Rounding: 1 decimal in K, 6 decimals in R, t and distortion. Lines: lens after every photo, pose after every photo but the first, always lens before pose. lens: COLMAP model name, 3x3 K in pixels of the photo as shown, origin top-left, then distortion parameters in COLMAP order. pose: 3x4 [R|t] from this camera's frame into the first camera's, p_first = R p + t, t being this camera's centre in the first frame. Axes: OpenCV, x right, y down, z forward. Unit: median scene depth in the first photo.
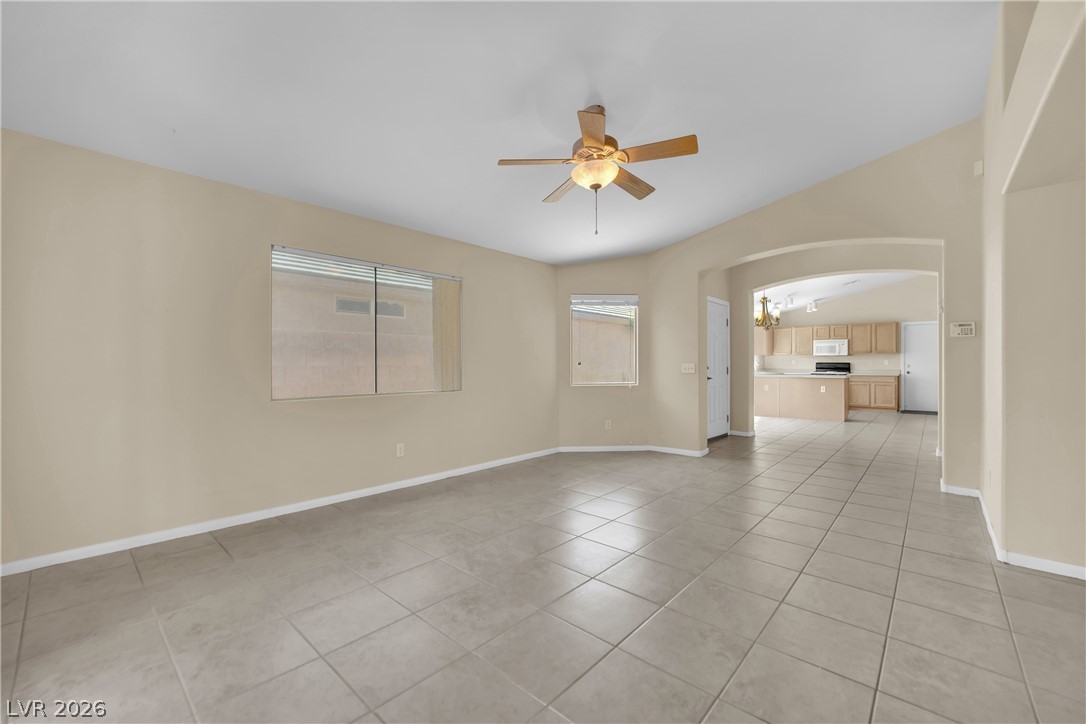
lens RADIAL K [[446.5, 0, 541.1], [0, 446.5, 358.4], [0, 0, 1]] dist [-0.029632, 0.002087]
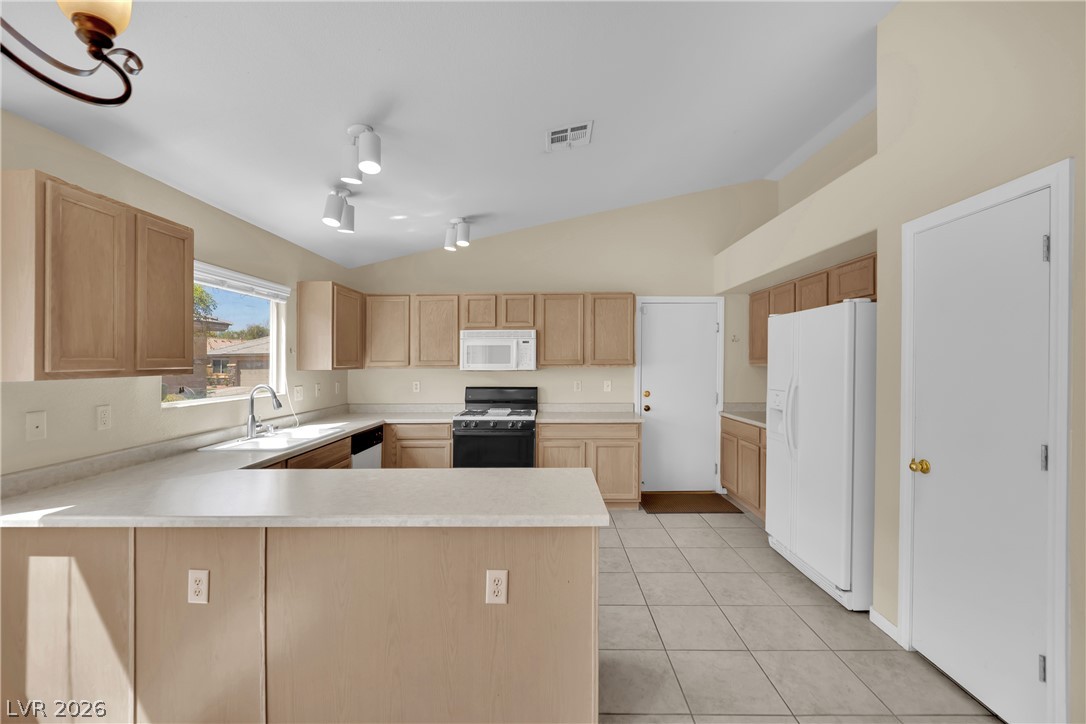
lens RADIAL K [[446.5, 0, 555.3], [0, 446.5, 377.1], [0, 0, 1]] dist [-0.029632, 0.002087]
pose [[0.720975, -0.025669, 0.692486, 0.432738], [-0.003028, 0.999187, 0.040190, -0.017192], [-0.692955, -0.031072, 0.720311, 0.703432]]
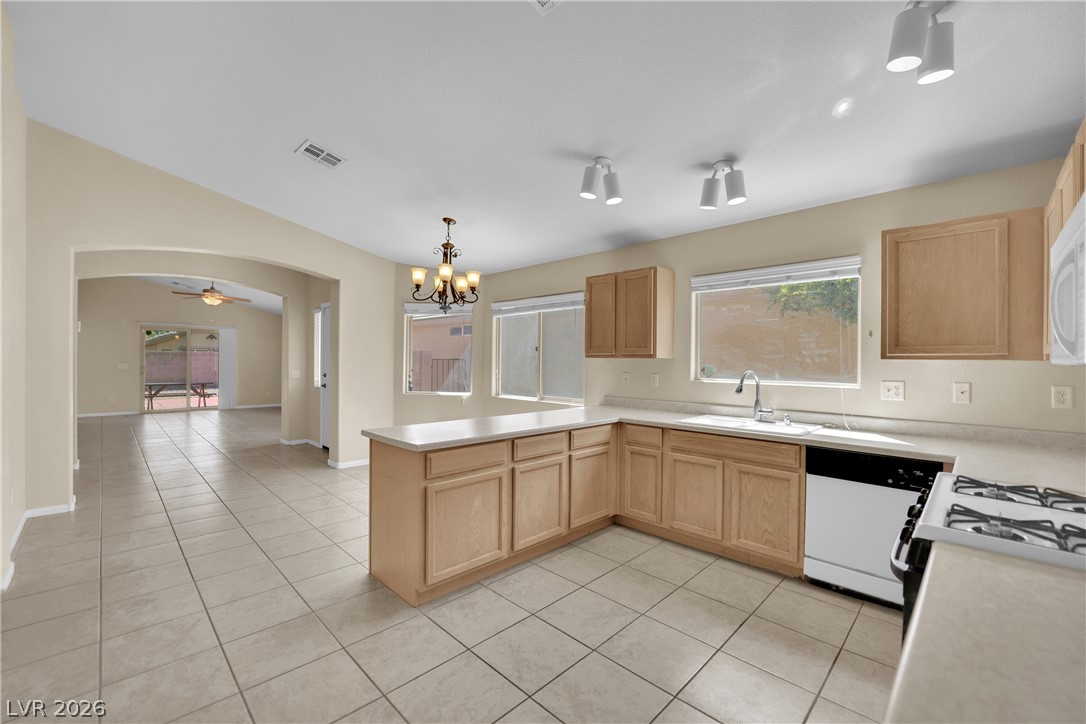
lens RADIAL K [[446.5, 0, 545.3], [0, 446.5, 362.7], [0, 0, 1]] dist [-0.029632, 0.002087]
pose [[-0.035999, 0.006215, -0.999333, 0.789020], [-0.000270, 0.999981, 0.006229, -0.007982], [0.999352, 0.000494, -0.035996, 0.902503]]
